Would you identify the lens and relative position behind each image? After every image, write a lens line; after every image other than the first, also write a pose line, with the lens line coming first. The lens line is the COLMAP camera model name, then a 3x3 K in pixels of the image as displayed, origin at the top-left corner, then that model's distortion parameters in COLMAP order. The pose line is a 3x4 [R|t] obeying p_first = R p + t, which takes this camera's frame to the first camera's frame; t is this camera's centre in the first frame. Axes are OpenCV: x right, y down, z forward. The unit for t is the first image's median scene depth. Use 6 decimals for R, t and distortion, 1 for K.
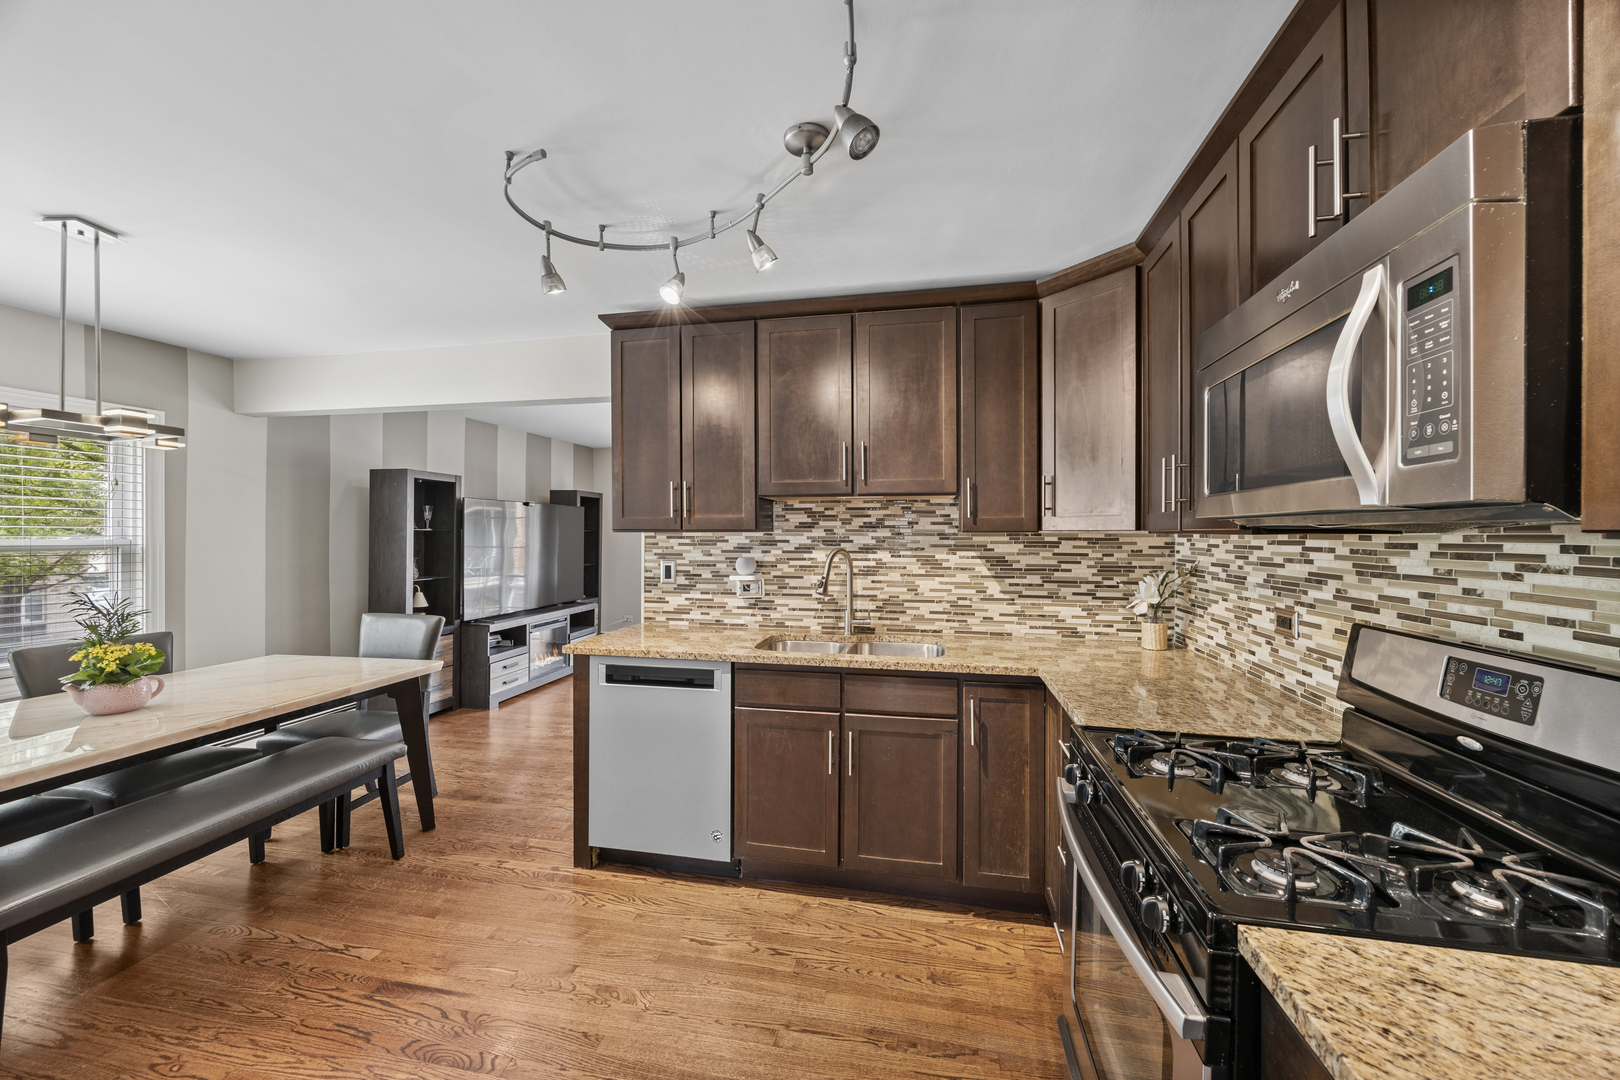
lens RADIAL K [[632.7, 0, 810.0], [0, 632.7, 540.0], [0, 0, 1]] dist [0.000456, 0.000071]
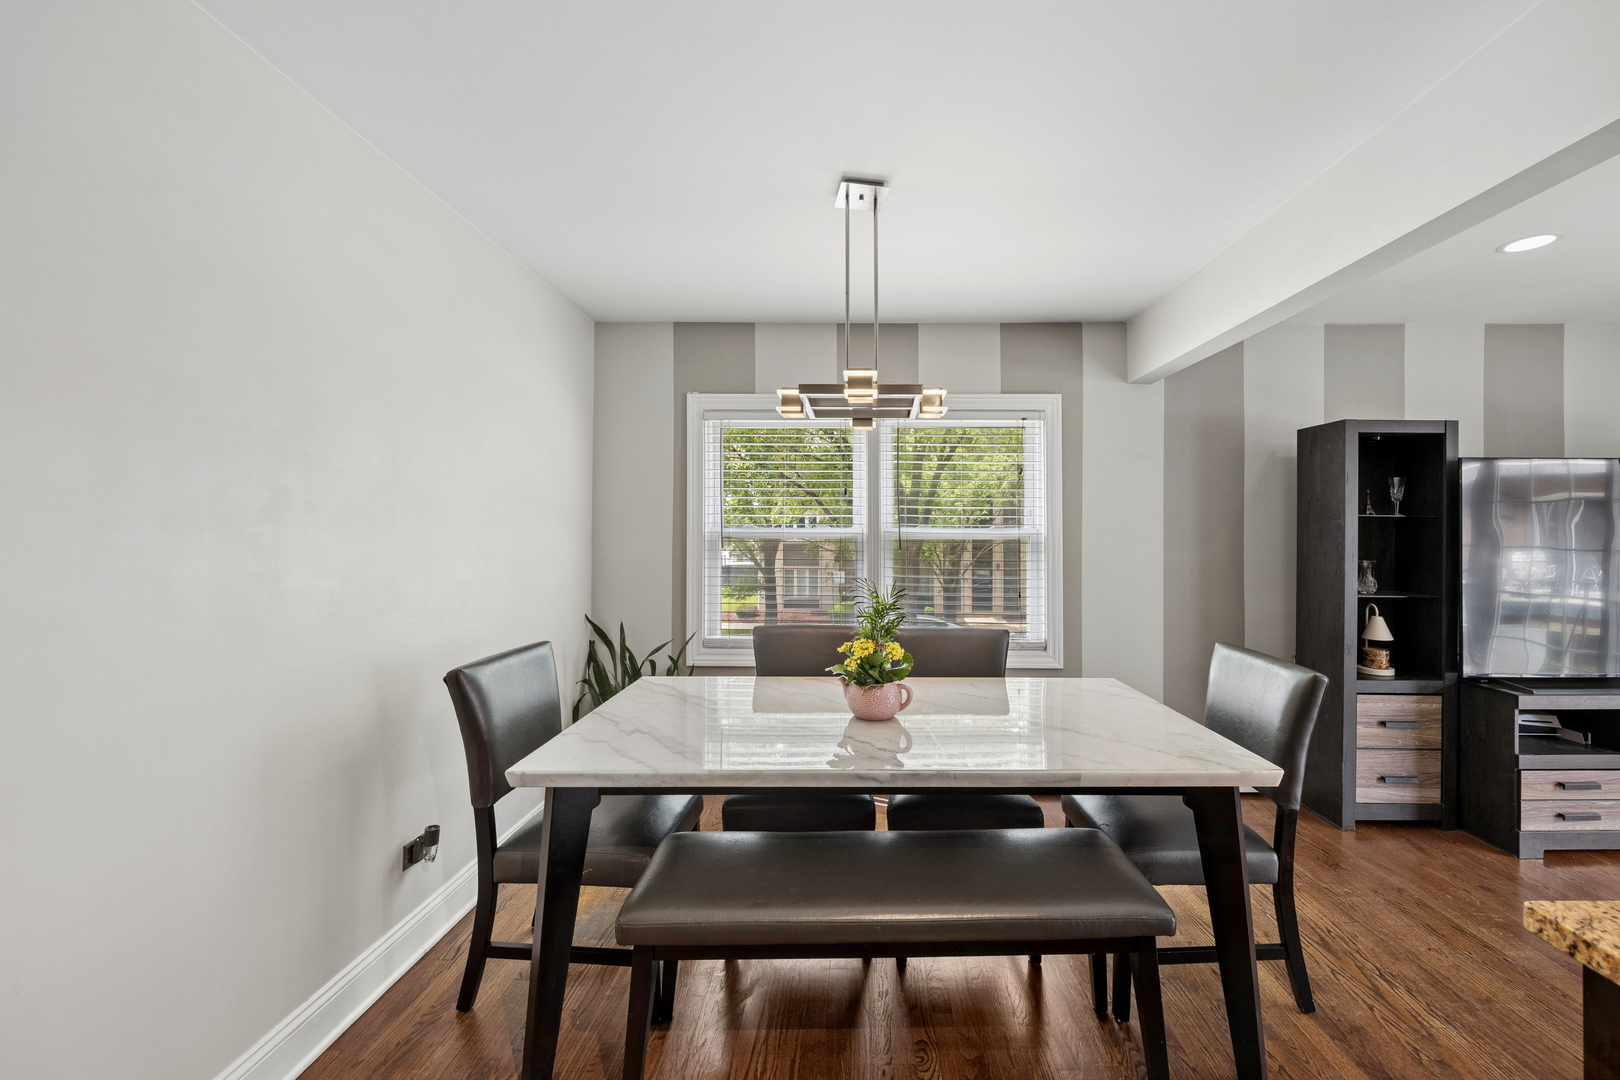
lens RADIAL K [[655.7, 0, 840.8], [0, 655.7, 523.5], [0, 0, 1]] dist [-0.001434, -0.000384]
pose [[0.206965, -0.009180, -0.978305, -0.158489], [-0.012462, 0.999850, -0.012019, 0.009372], [0.978269, 0.014679, 0.206820, 0.585629]]
